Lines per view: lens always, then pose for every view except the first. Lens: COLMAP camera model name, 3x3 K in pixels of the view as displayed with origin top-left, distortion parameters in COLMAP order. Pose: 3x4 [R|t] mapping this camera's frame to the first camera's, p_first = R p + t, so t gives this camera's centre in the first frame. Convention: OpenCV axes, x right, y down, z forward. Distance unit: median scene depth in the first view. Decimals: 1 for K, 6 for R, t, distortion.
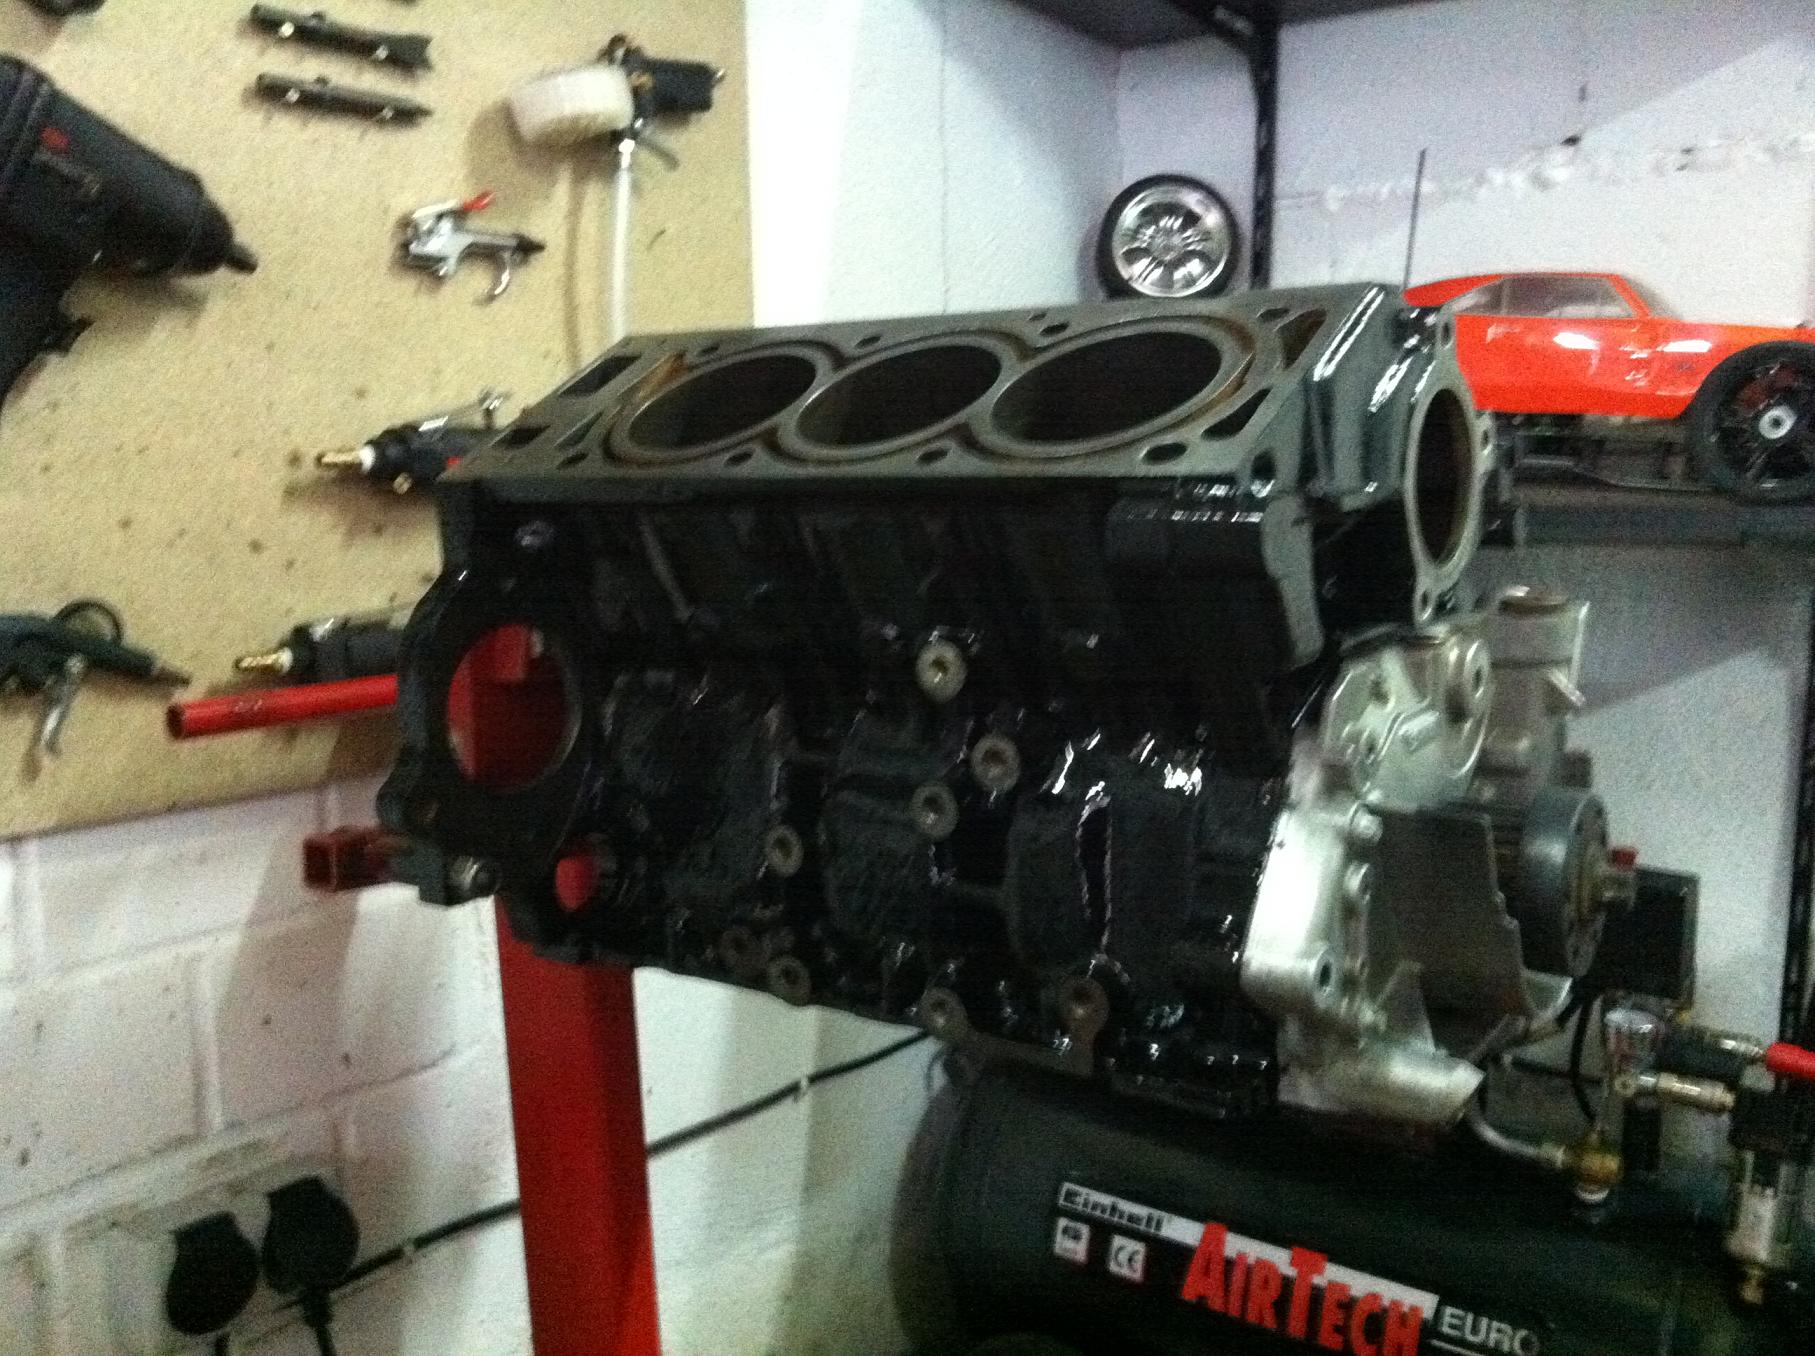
lens RADIAL K [[1728.5, 0, 902.5], [0, 1728.5, 687.5], [0, 0, 1]] dist [0.044726, 0.000000]
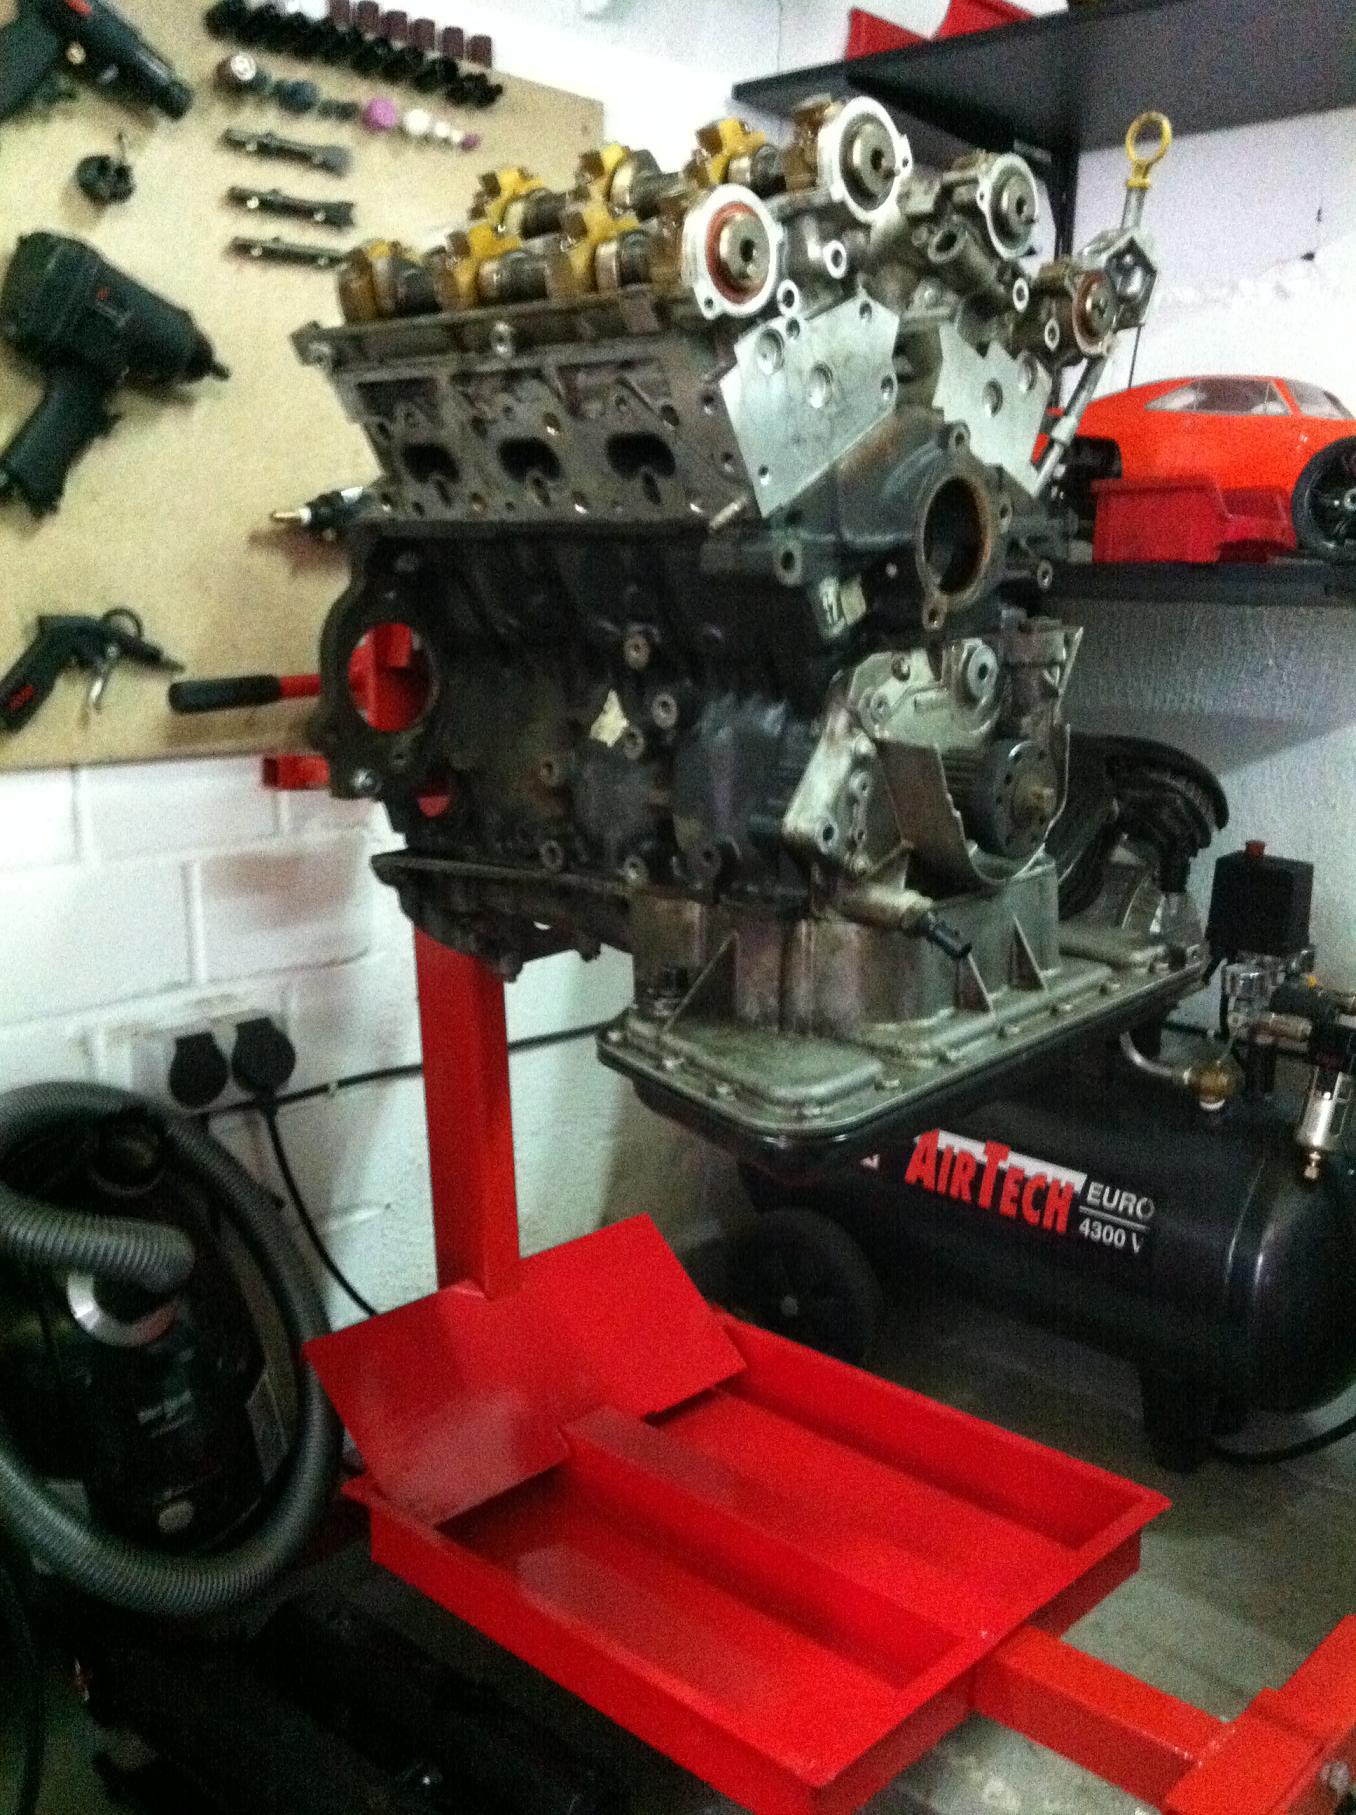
lens RADIAL K [[1728.5, 0, 646.3], [0, 1728.5, 933.5], [0, 0, 1]] dist [0.044726, 0.000000]
pose [[0.991101, 0.045285, -0.125172, 0.152839], [-0.032956, 0.994555, 0.098864, 0.055097], [0.128968, -0.093859, 0.987197, -0.374099]]
